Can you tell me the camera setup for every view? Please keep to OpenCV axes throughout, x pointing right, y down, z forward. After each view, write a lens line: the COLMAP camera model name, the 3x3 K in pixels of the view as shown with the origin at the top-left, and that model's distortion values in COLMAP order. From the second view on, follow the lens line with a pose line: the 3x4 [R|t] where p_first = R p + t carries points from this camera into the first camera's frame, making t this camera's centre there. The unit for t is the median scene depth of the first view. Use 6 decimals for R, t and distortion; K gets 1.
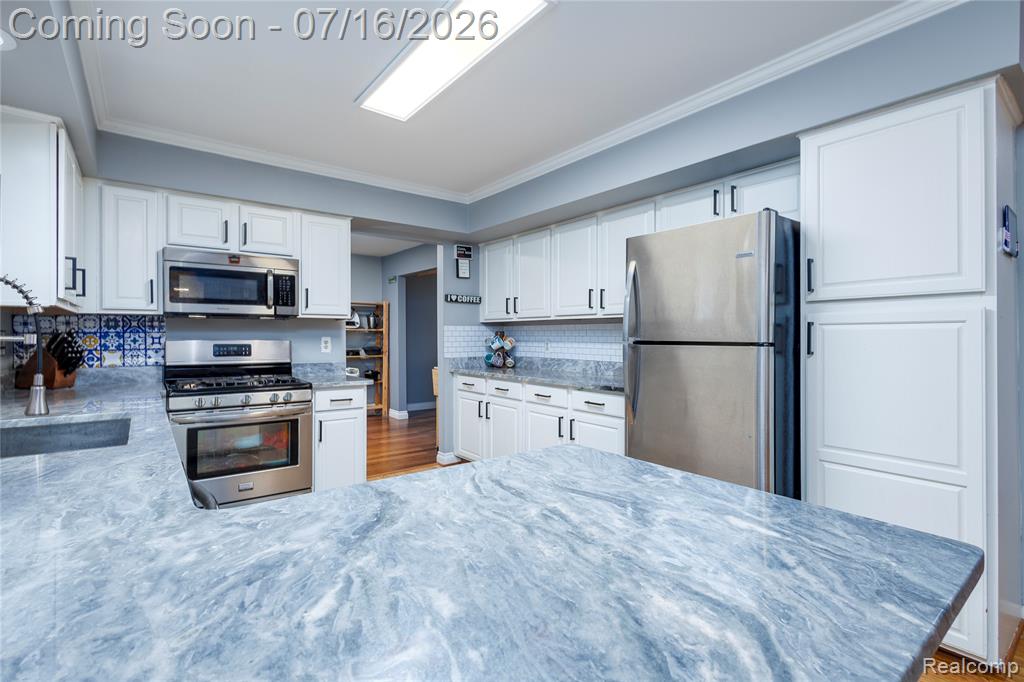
lens RADIAL K [[475.5, 0, 510.3], [0, 475.5, 335.4], [0, 0, 1]] dist [0.013141, -0.000086]
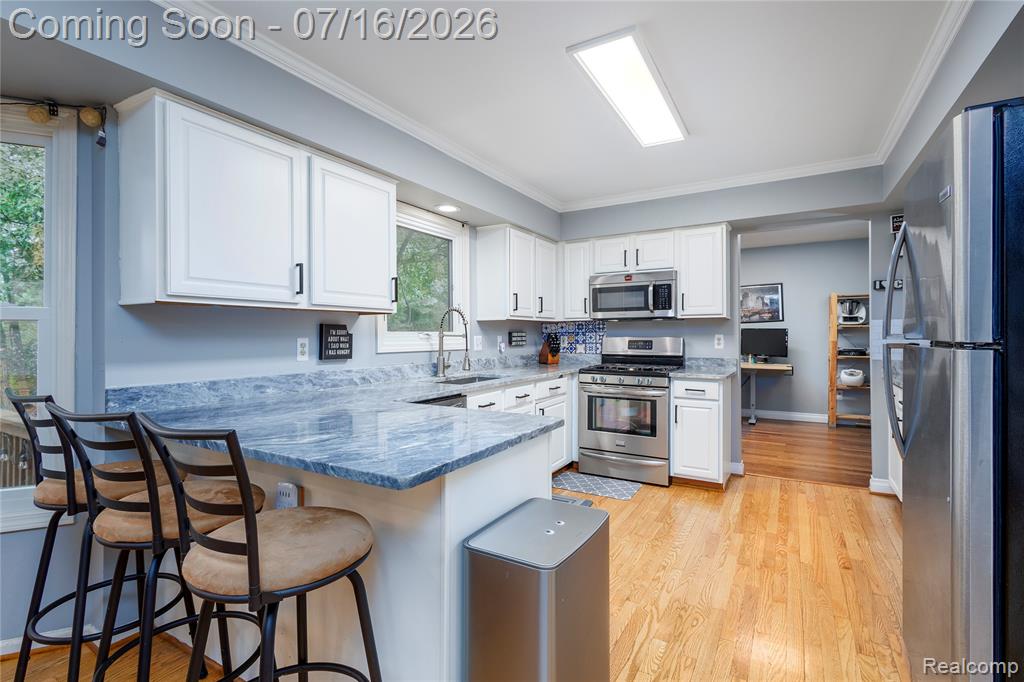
lens RADIAL K [[475.5, 0, 515.0], [0, 475.5, 338.5], [0, 0, 1]] dist [0.013141, -0.000086]
pose [[0.374316, 0.003845, -0.927293, 0.546850], [0.007019, 0.999951, 0.006979, 0.002010], [0.927275, -0.009122, 0.374270, 0.188883]]
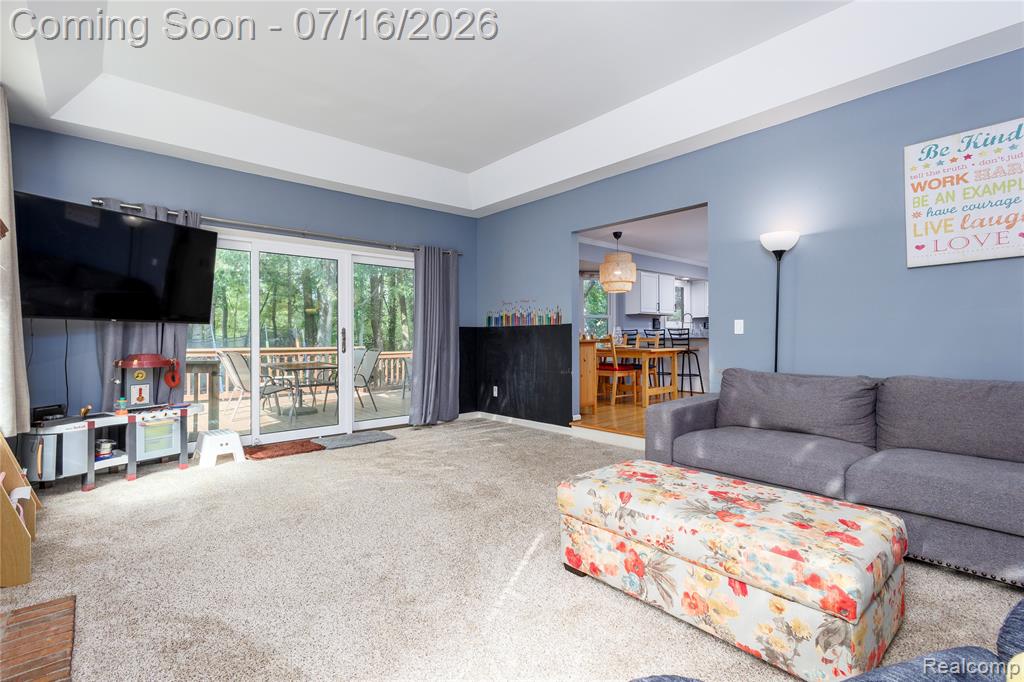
lens RADIAL K [[475.5, 0, 510.8], [0, 475.5, 336.0], [0, 0, 1]] dist [0.013141, -0.000086]
pose [[0.063822, -0.006708, -0.997939, 2.530739], [0.010673, 0.999925, -0.006039, 0.096468], [0.997904, -0.010266, 0.063888, -0.893196]]
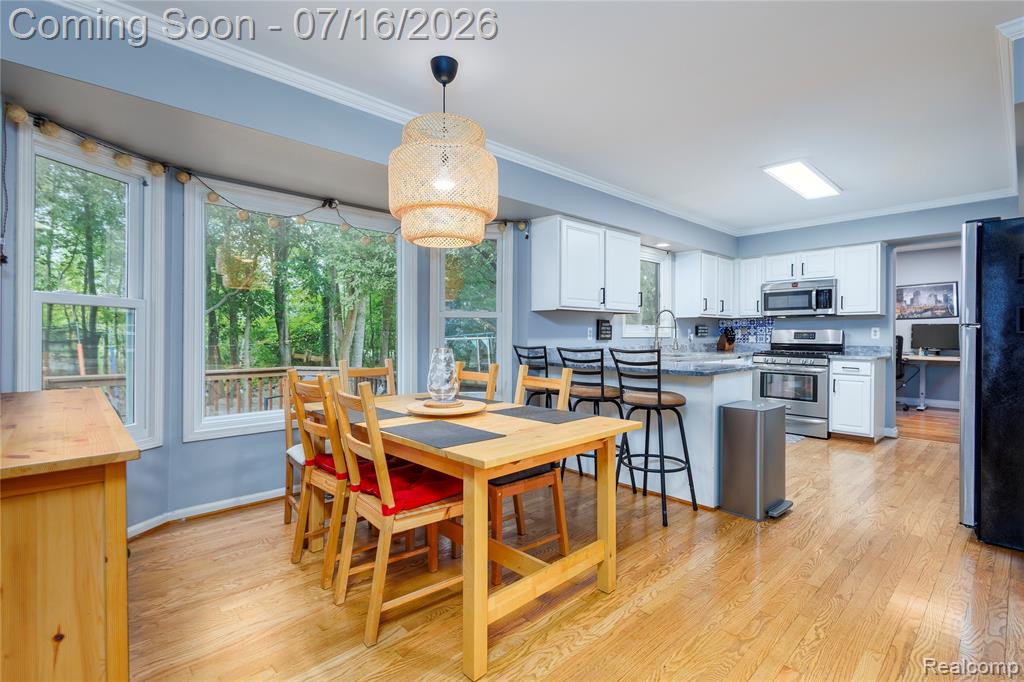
lens RADIAL K [[475.5, 0, 512.6], [0, 475.5, 338.9], [0, 0, 1]] dist [0.013141, -0.000086]
pose [[0.090116, 0.008097, -0.995898, 1.101315], [0.002482, 0.999962, 0.008354, 0.026834], [0.995928, -0.003225, 0.090093, -0.218707]]
